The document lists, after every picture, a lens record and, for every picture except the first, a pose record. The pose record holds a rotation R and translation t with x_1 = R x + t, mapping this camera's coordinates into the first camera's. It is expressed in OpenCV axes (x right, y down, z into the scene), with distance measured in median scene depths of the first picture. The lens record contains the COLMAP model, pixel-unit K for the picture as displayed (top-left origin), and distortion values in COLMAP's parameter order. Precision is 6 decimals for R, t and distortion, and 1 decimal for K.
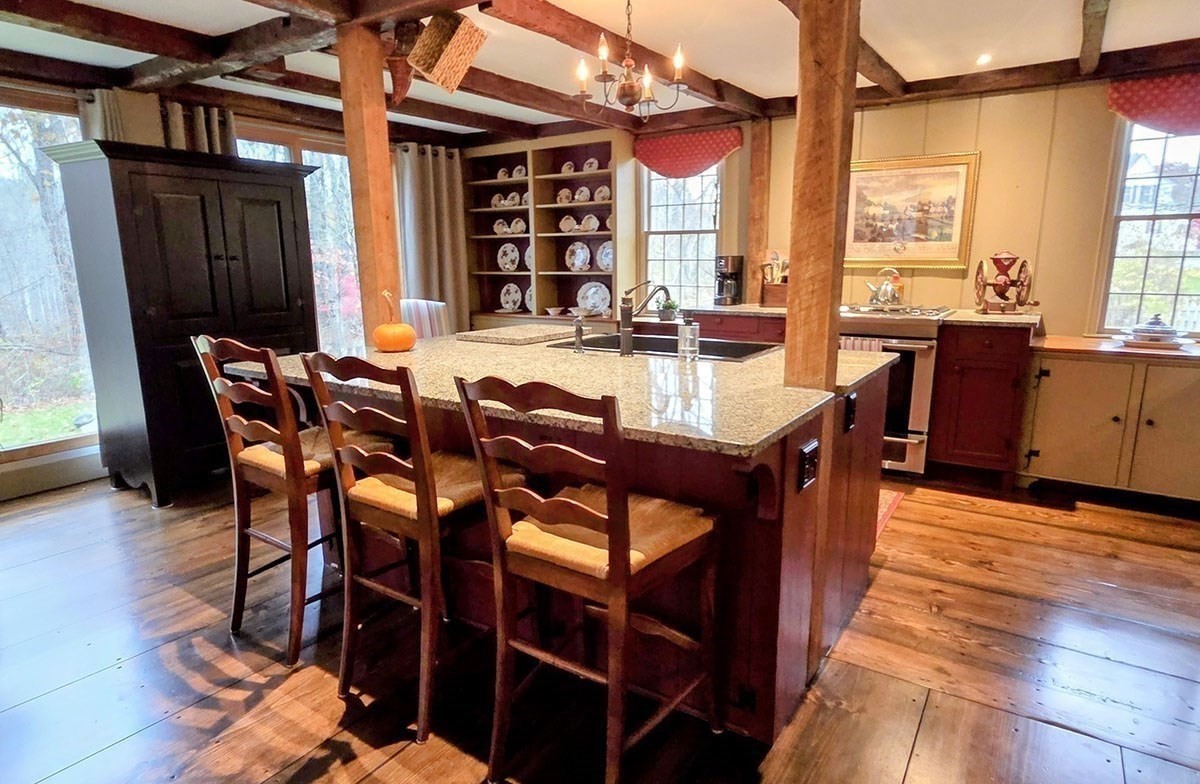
lens RADIAL K [[676.1, 0, 601.4], [0, 676.1, 399.0], [0, 0, 1]] dist [0.008130, 0.000630]
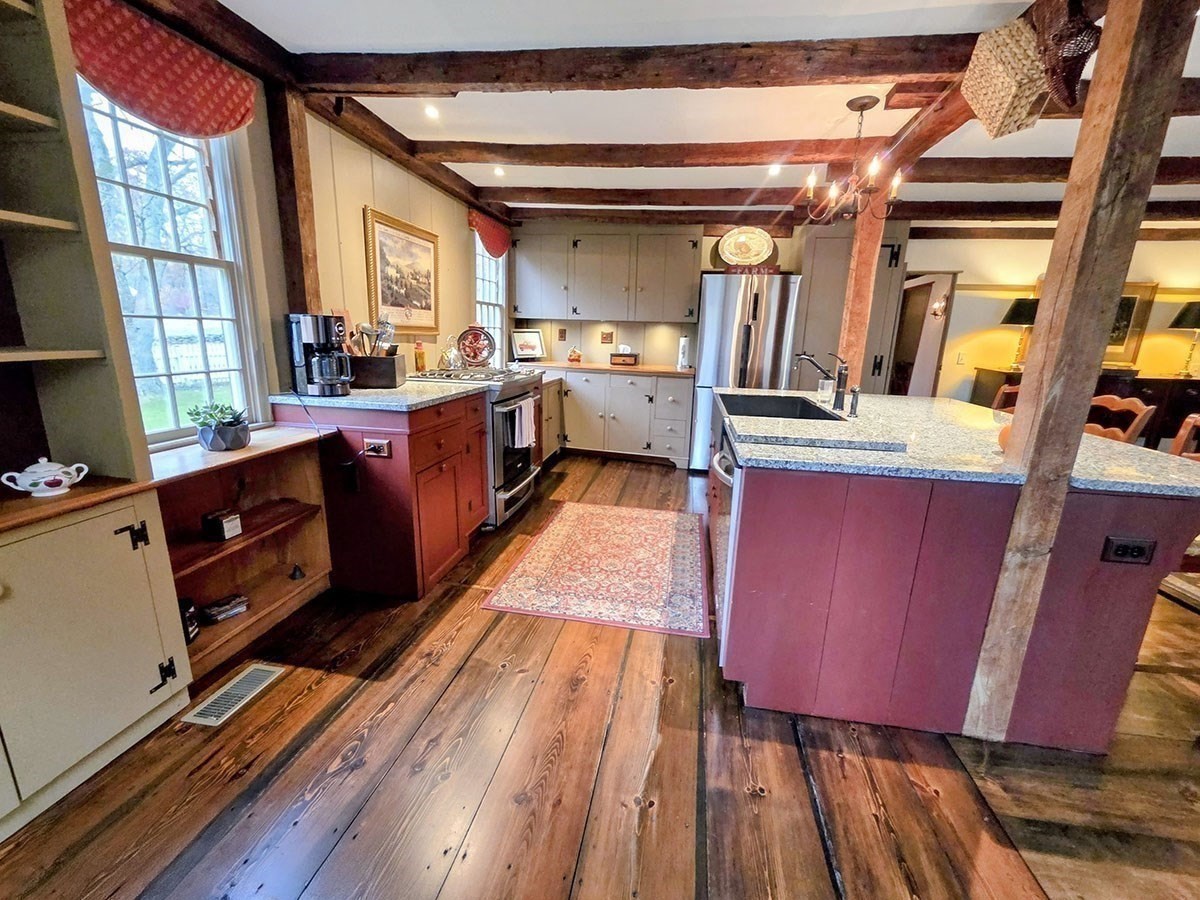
lens RADIAL K [[507.4, 0, 606.1], [0, 507.4, 455.6], [0, 0, 1]] dist [0.007348, -0.000800]
pose [[-0.419505, -0.221696, 0.880265, -0.348323], [0.156677, 0.937482, 0.310773, -0.189645], [-0.894130, 0.268288, -0.358543, 0.940017]]
